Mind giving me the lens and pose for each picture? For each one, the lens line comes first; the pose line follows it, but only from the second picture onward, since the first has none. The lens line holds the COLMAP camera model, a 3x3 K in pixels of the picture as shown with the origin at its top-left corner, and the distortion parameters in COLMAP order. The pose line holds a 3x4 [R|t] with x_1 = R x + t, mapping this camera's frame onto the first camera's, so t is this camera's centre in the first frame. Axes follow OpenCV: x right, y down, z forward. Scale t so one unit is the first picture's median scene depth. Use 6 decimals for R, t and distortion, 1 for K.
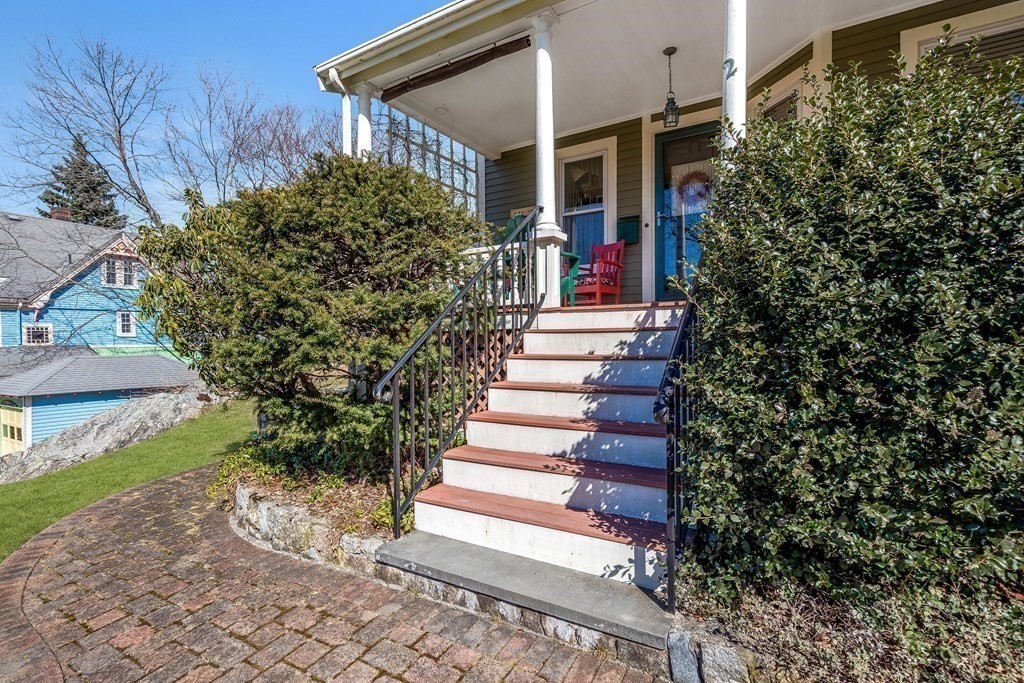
lens RADIAL K [[489.5, 0, 511.7], [0, 489.5, 350.2], [0, 0, 1]] dist [-0.000026, -0.000144]
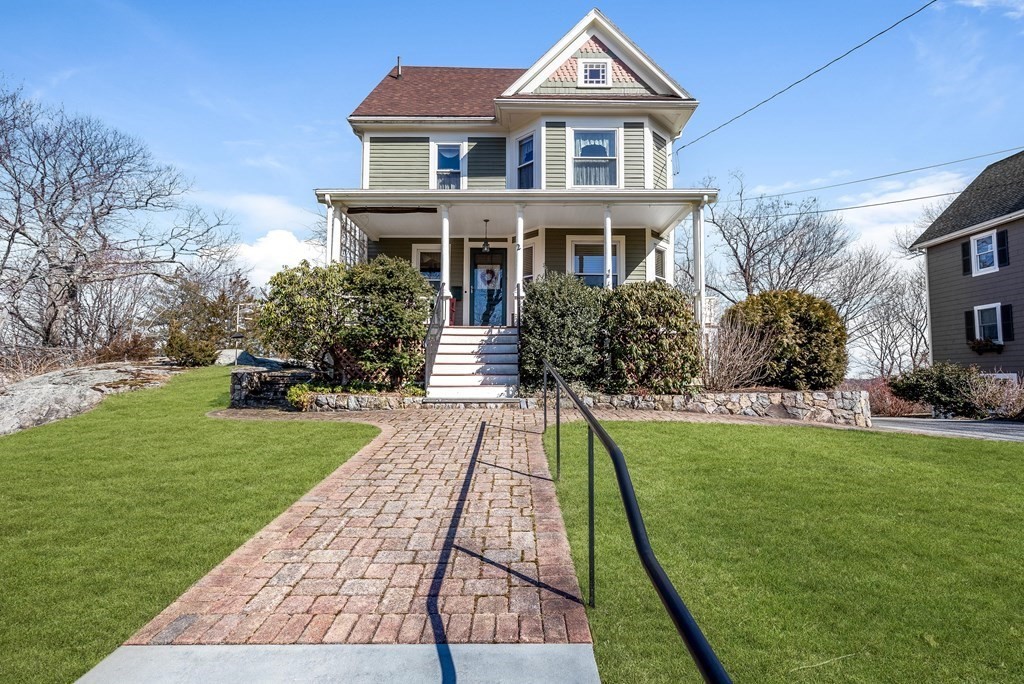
lens RADIAL K [[476.7, 0, 516.3], [0, 476.7, 342.0], [0, 0, 1]] dist [0.007515, 0.000484]
pose [[0.855240, 0.060107, 0.514734, -0.942518], [-0.002929, 0.993796, -0.111182, 0.282404], [-0.518223, 0.093579, 0.850110, -1.283421]]
